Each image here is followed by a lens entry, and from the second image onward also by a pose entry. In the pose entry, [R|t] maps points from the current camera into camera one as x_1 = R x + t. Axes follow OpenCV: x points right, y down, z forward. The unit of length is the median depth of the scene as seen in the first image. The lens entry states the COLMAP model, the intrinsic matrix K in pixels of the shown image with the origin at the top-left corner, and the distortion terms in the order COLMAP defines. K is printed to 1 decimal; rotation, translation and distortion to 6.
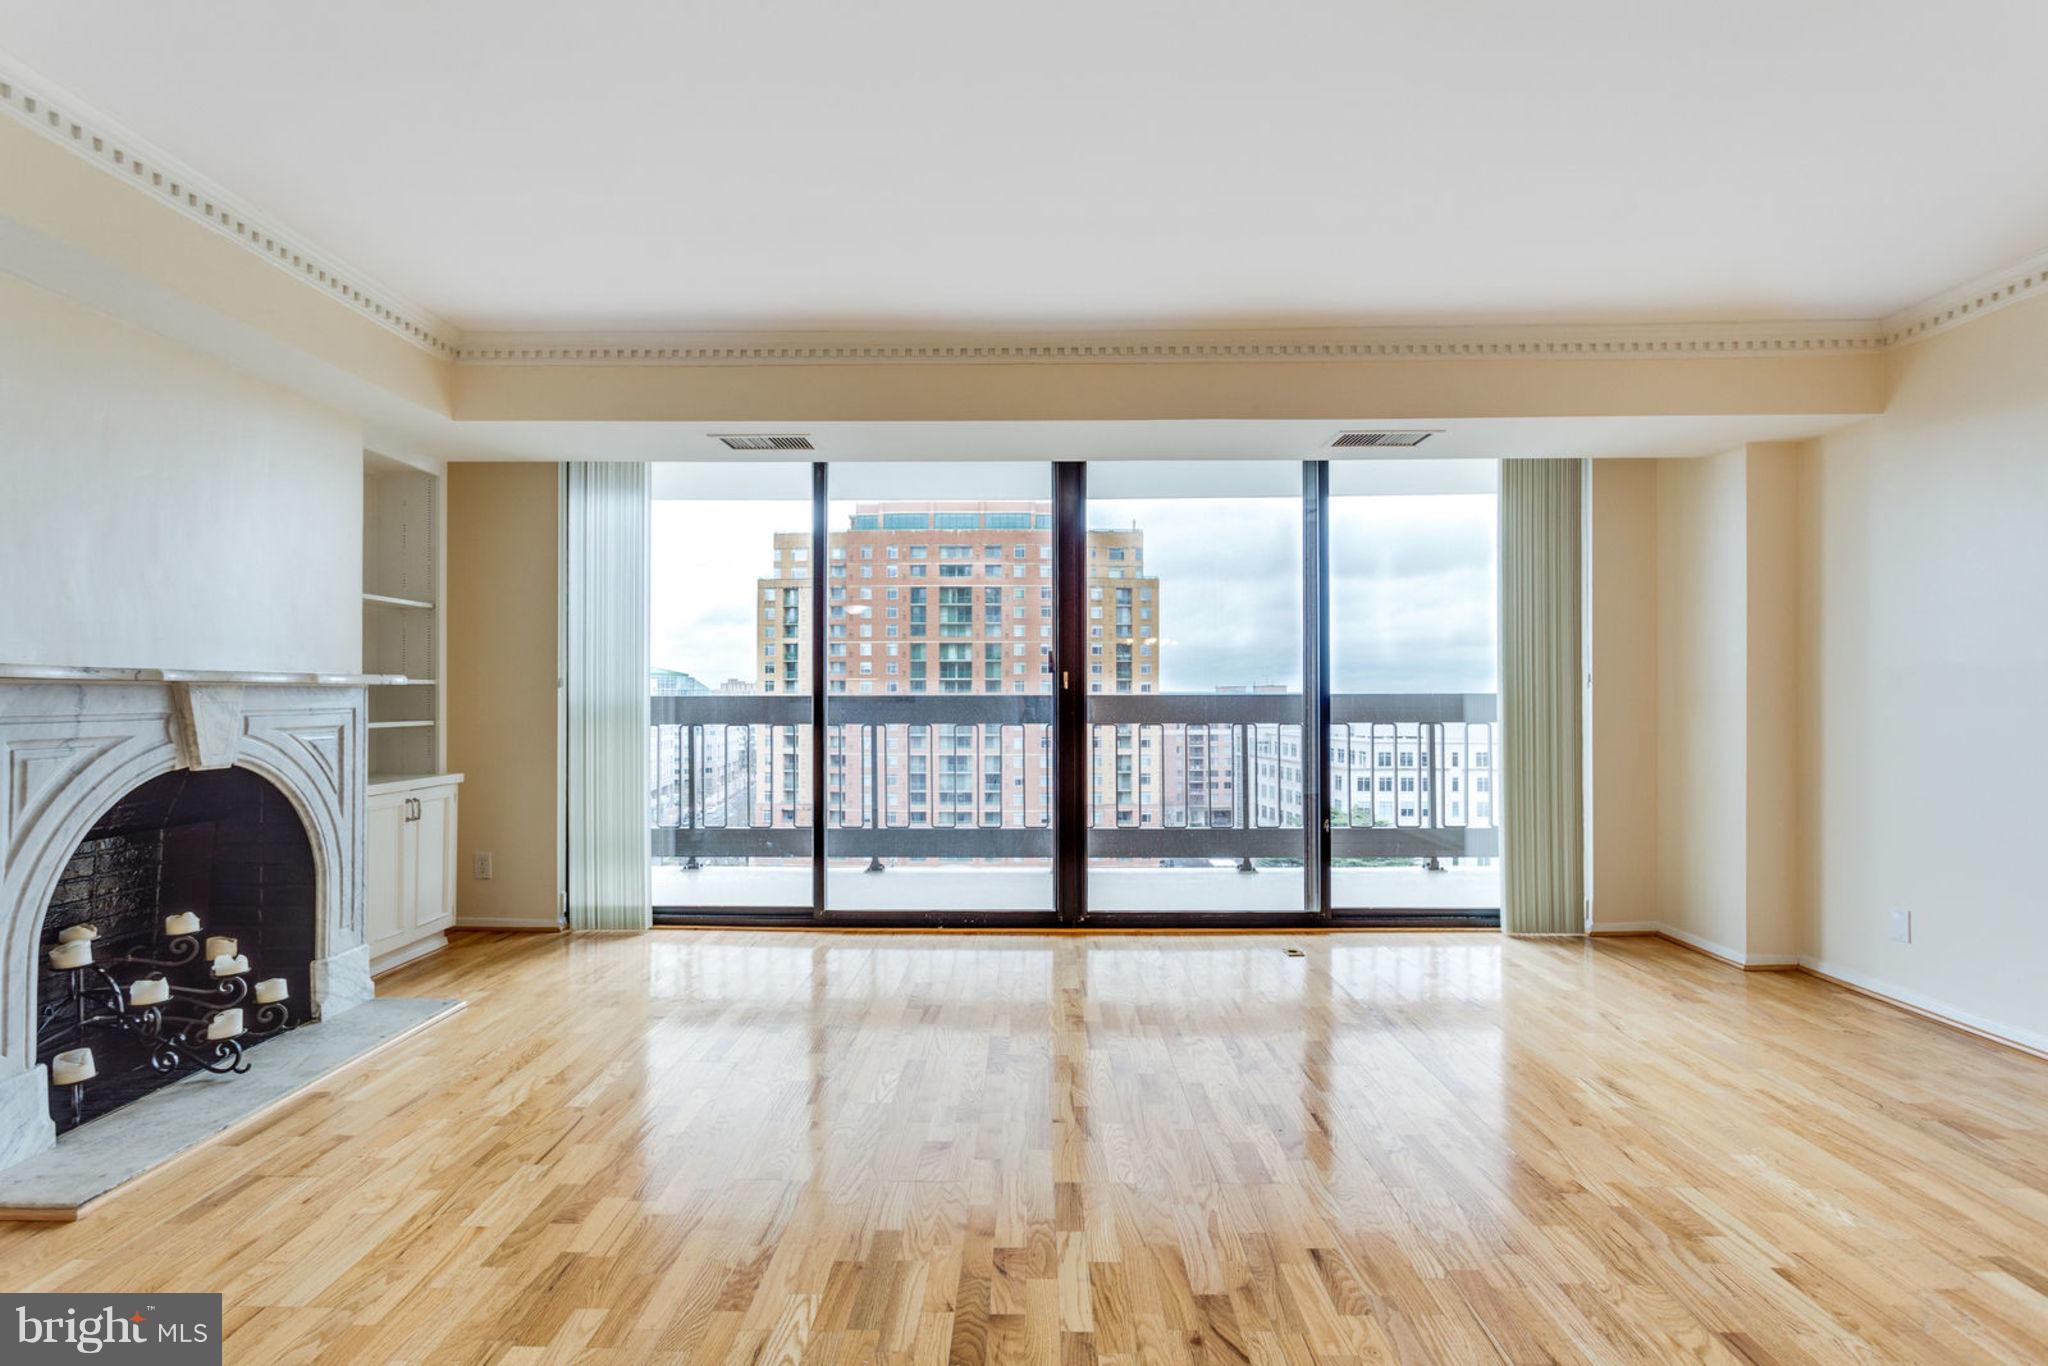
lens RADIAL K [[991.4, 0, 1013.1], [0, 991.4, 687.3], [0, 0, 1]] dist [0.004300, 0.000685]
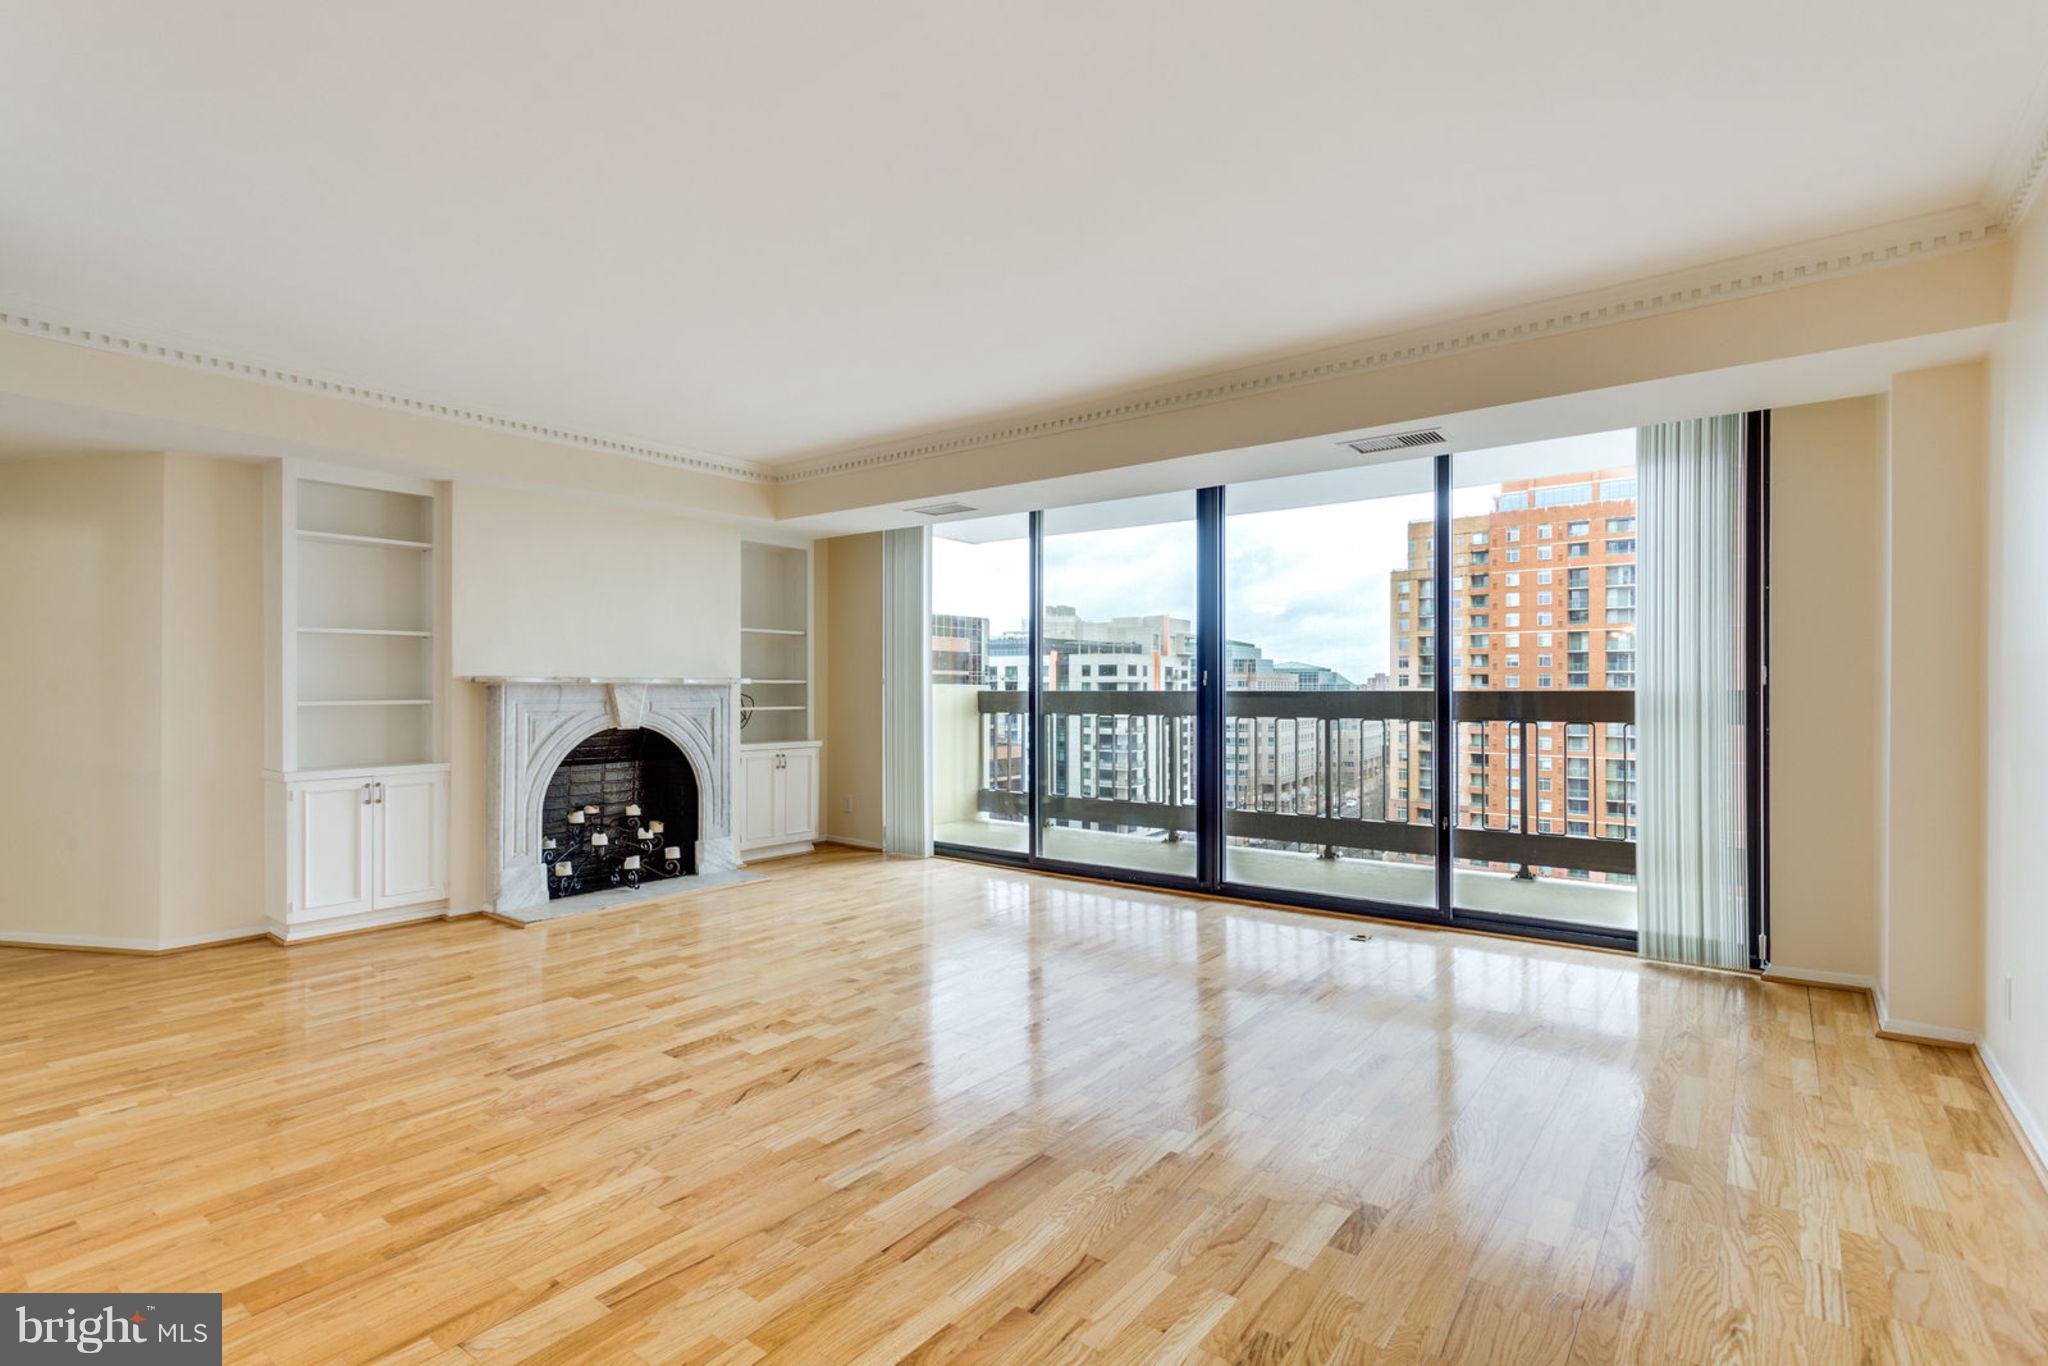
lens RADIAL K [[978.1, 0, 1015.0], [0, 978.1, 684.8], [0, 0, 1]] dist [0.003251, 0.000530]
pose [[0.803444, -0.001563, -0.595378, 0.559001], [0.003412, 0.999992, 0.001979, -0.002392], [0.595370, -0.003621, 0.803443, -0.042682]]
